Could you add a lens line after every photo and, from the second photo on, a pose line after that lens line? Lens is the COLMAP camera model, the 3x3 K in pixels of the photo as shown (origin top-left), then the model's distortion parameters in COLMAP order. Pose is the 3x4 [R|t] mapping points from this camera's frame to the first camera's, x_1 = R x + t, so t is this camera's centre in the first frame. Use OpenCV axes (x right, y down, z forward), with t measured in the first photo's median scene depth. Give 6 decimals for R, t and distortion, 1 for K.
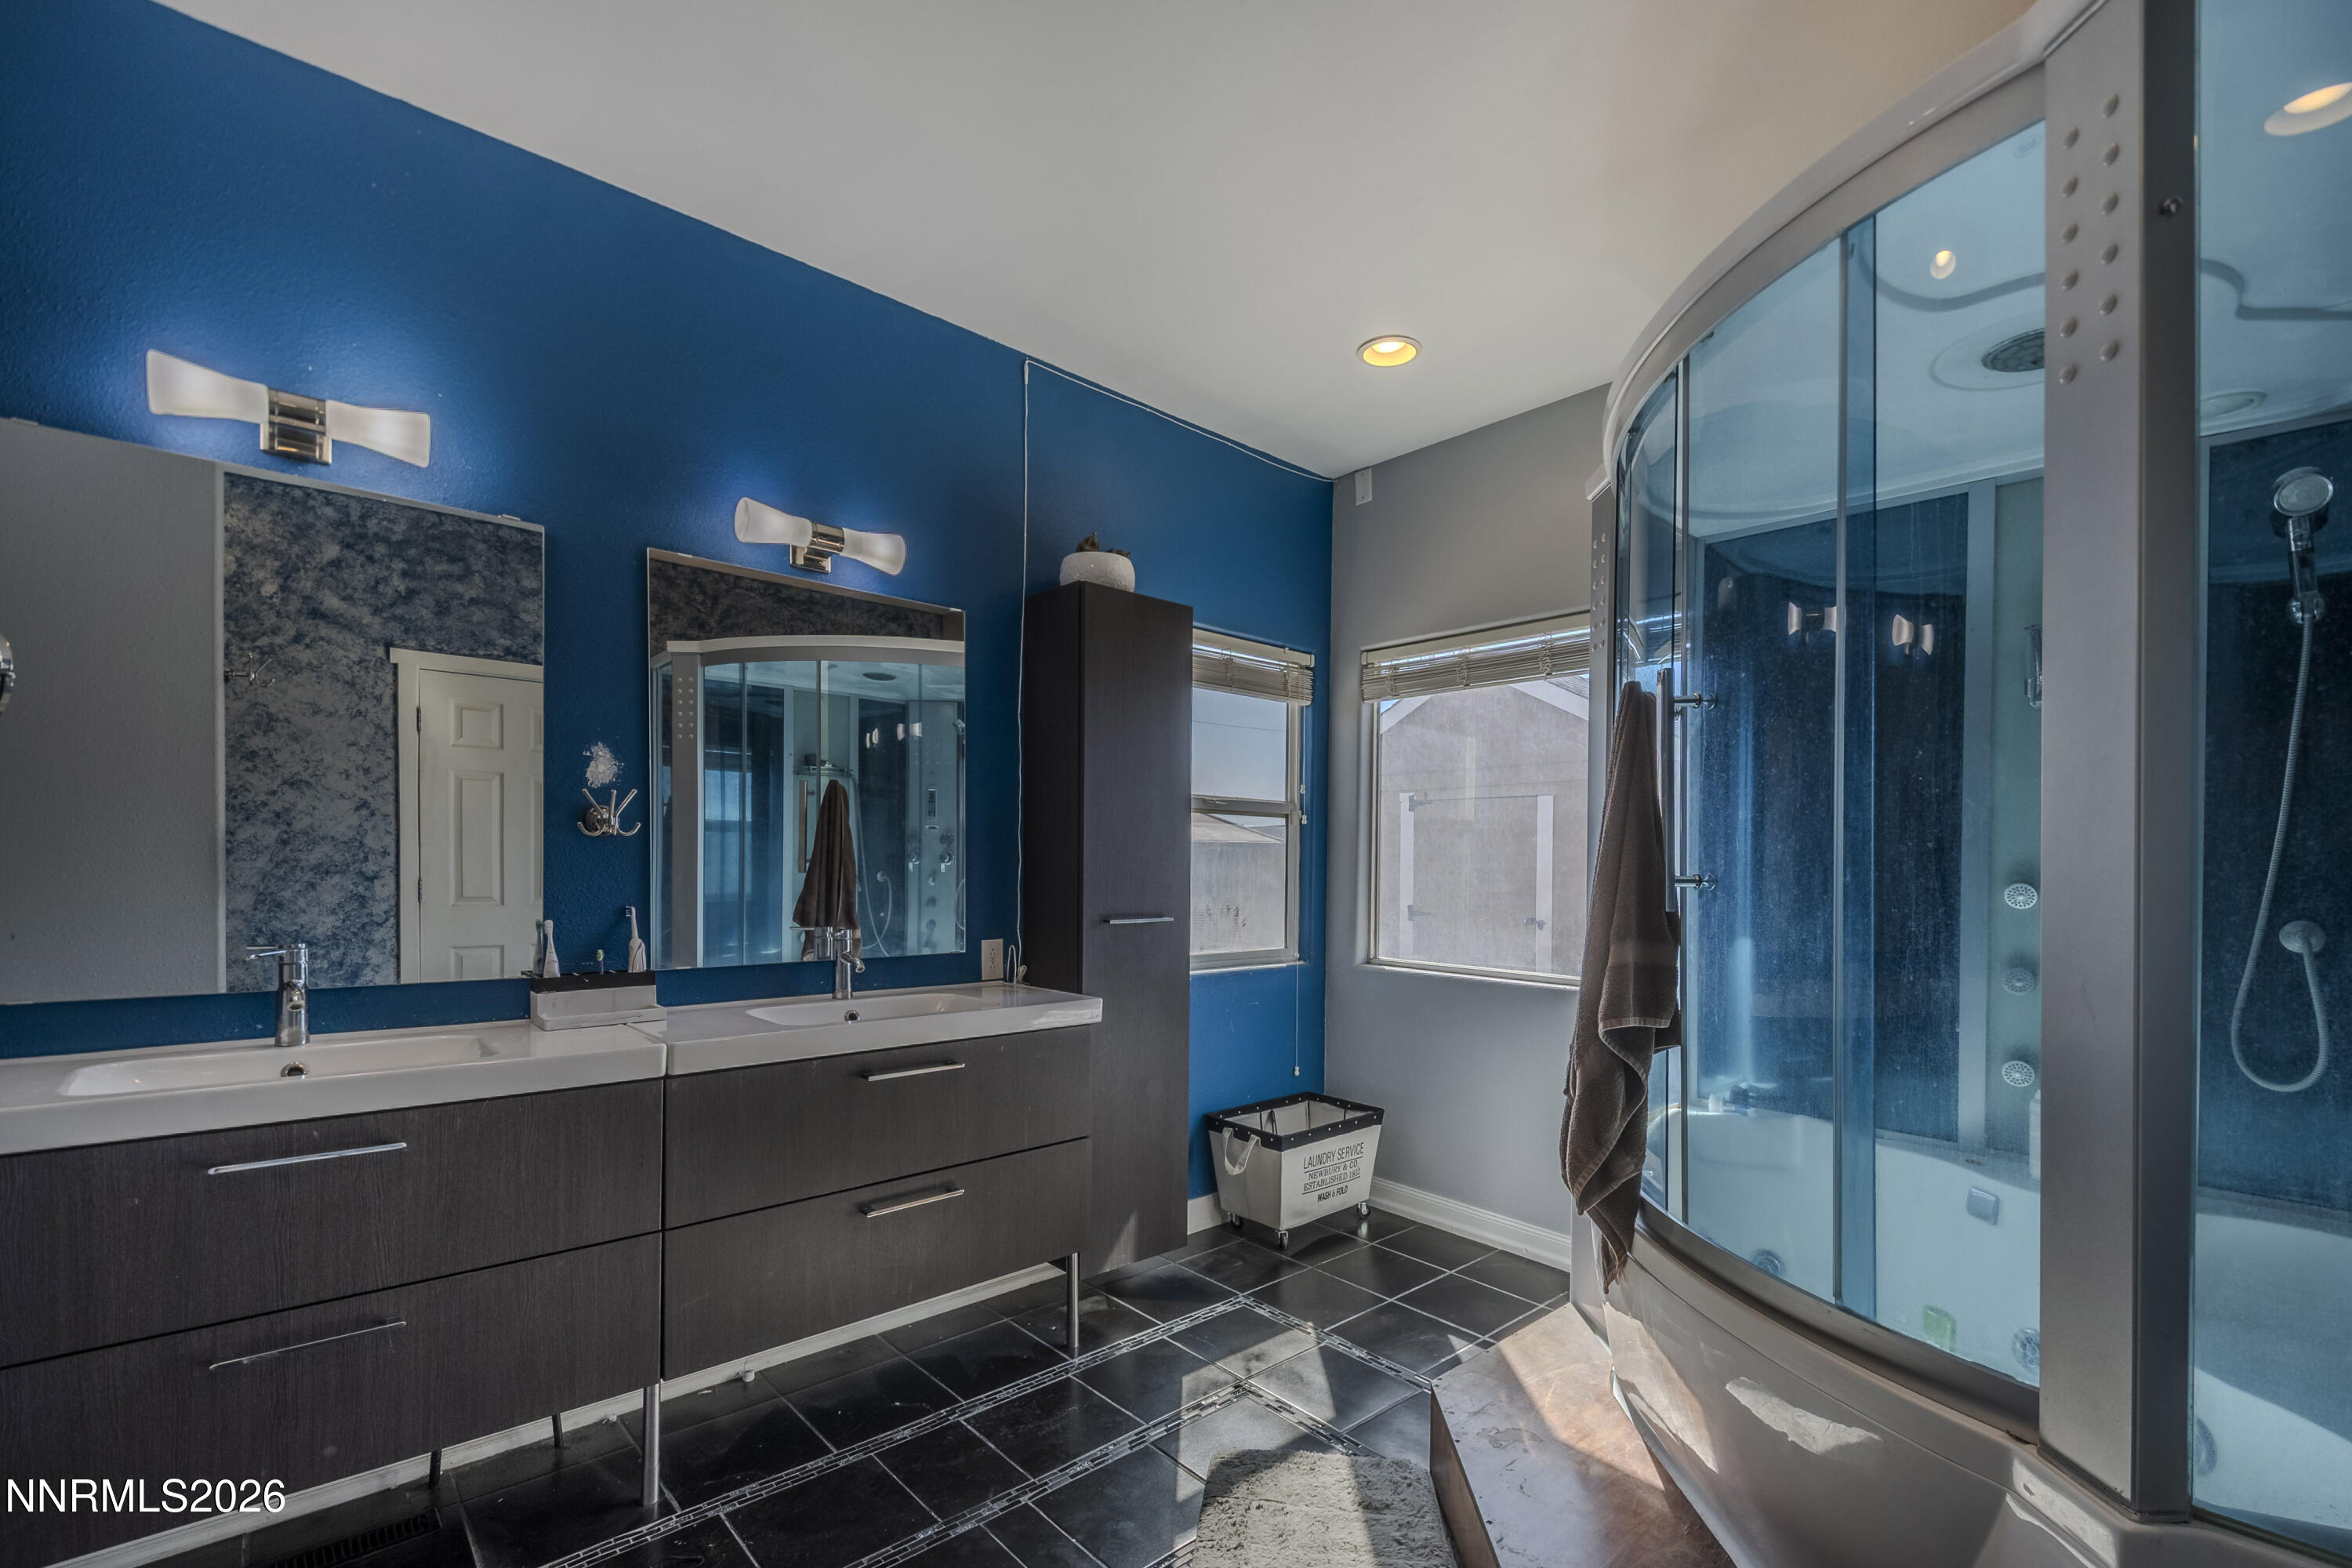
lens RADIAL K [[1025.5, 0, 1210.6], [0, 1025.5, 879.6], [0, 0, 1]] dist [0.001549, -0.003715]
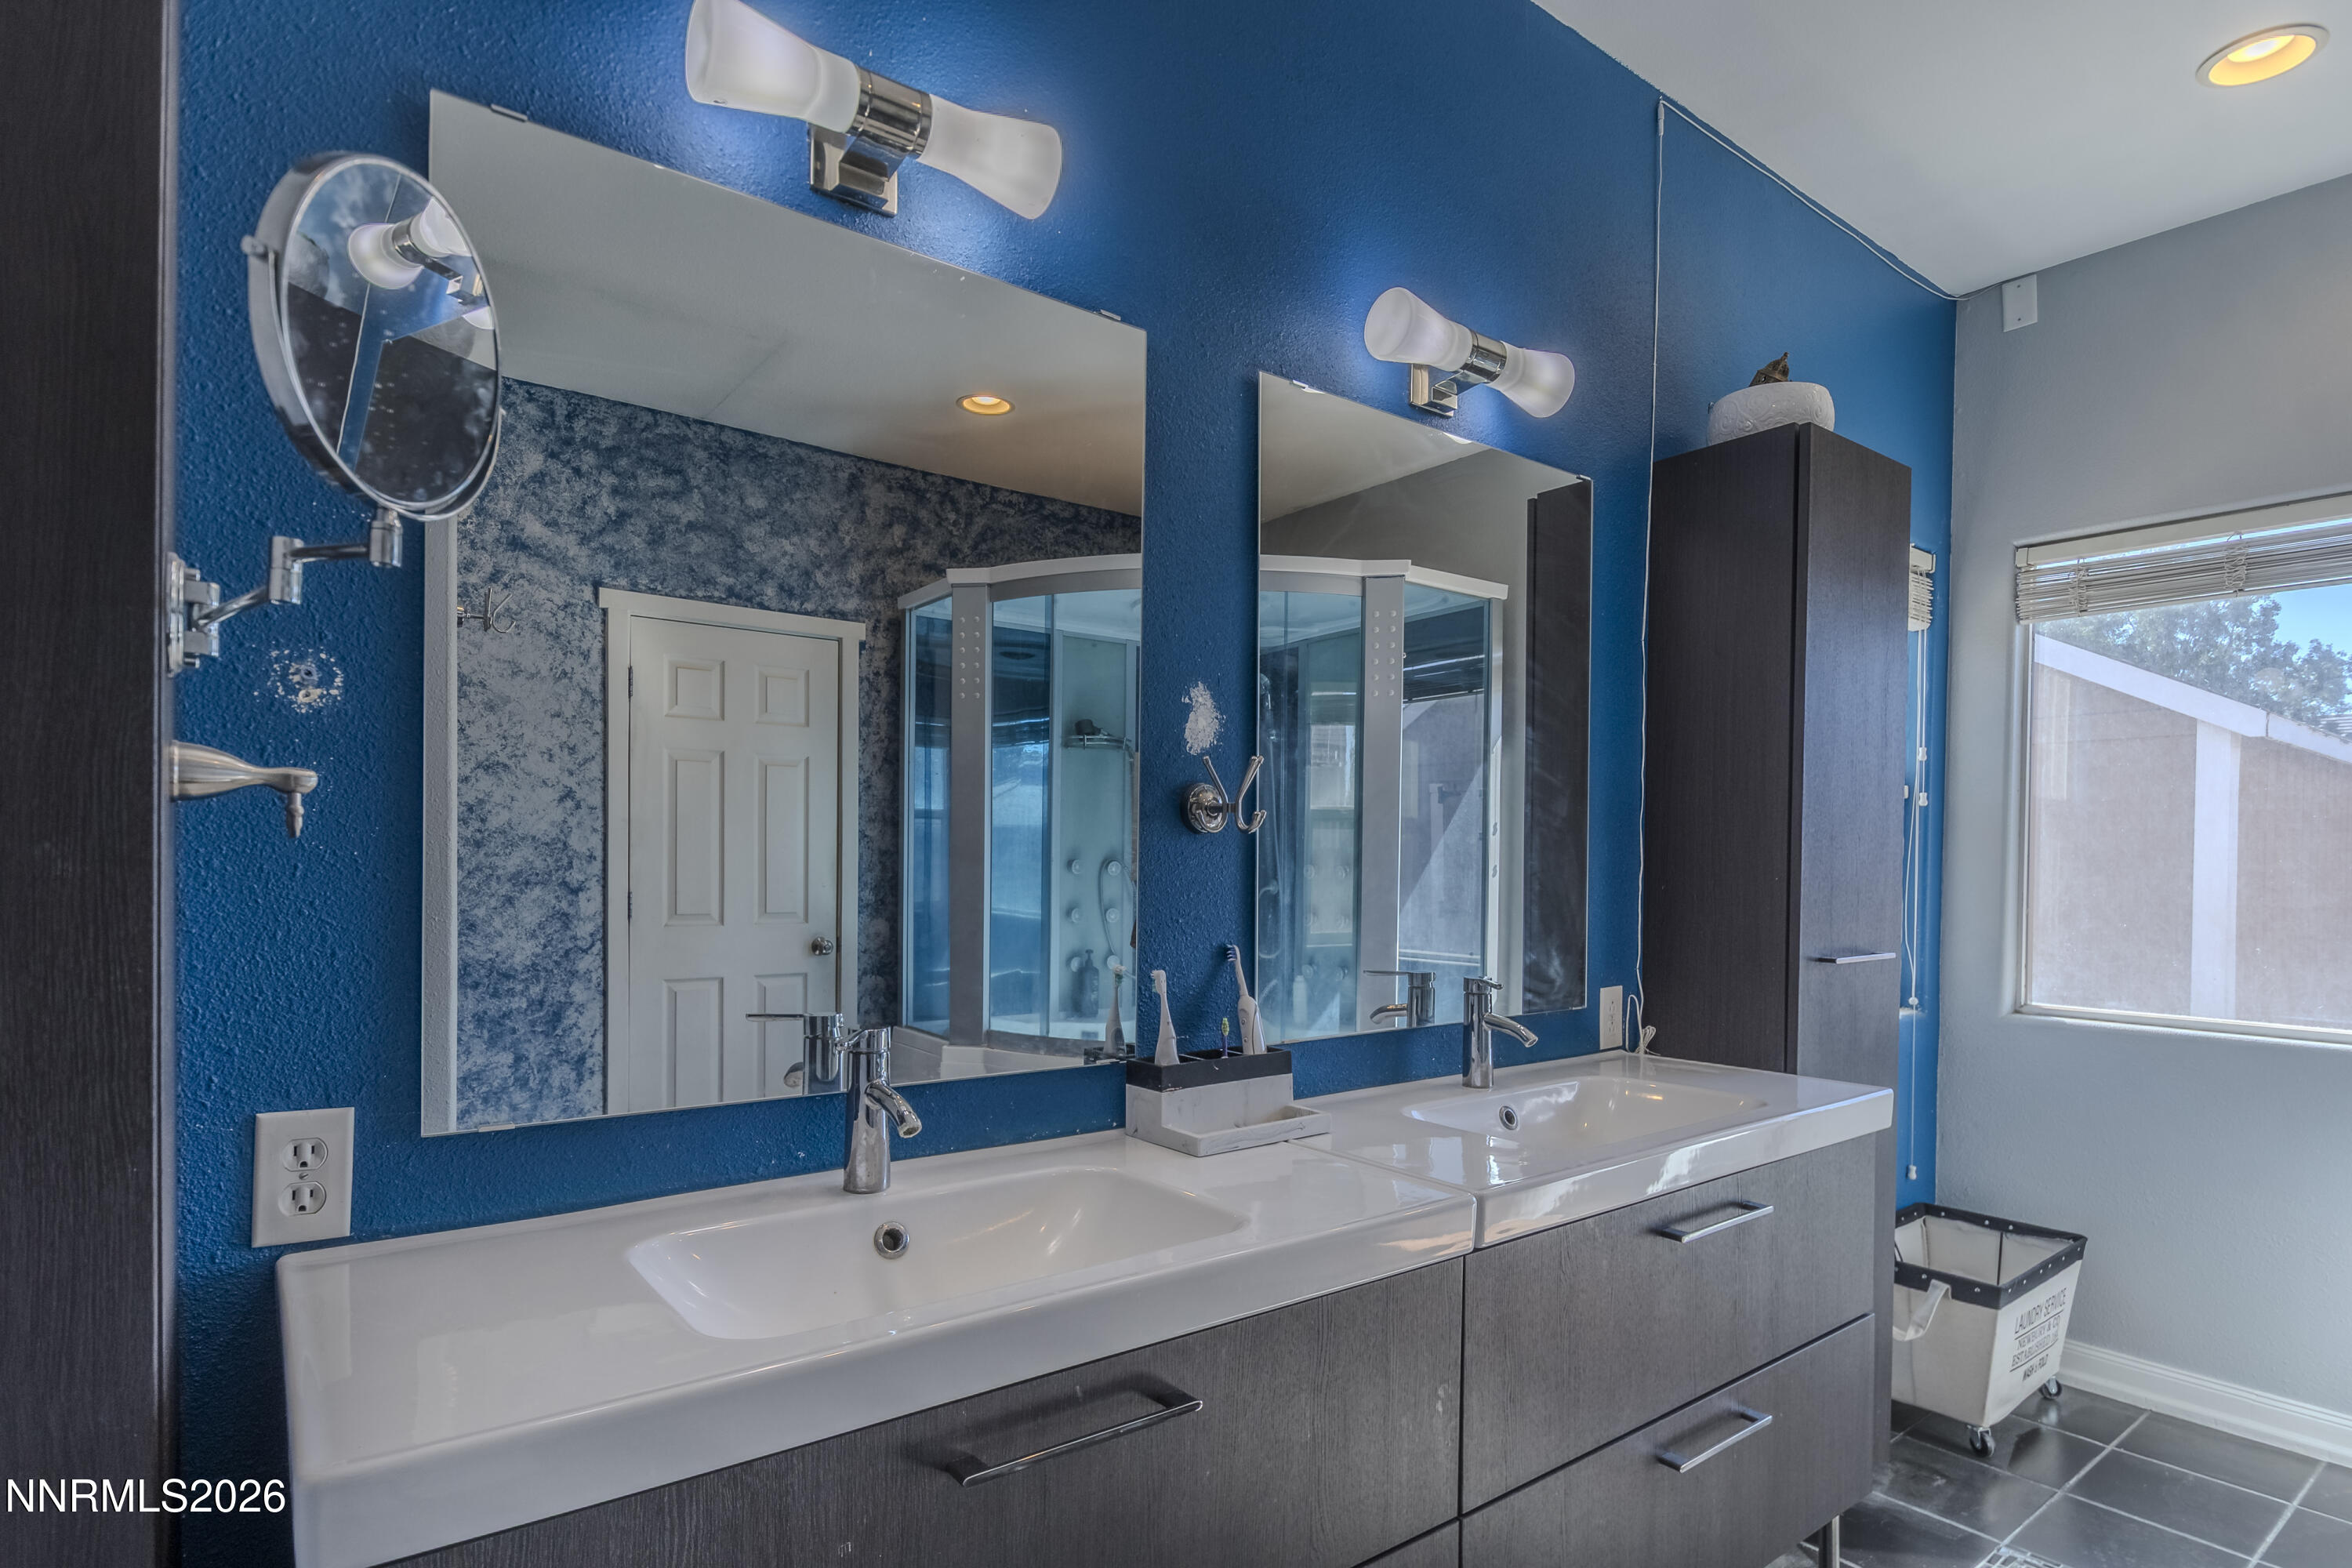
lens RADIAL K [[1194.7, 0, 1131.7], [0, 1194.7, 872.8], [0, 0, 1]] dist [-0.004126, -0.006883]
pose [[0.995349, -0.004696, -0.096218, -0.328748], [0.004224, 0.999978, -0.005105, -0.008365], [0.096240, 0.004675, 0.995347, 0.159759]]
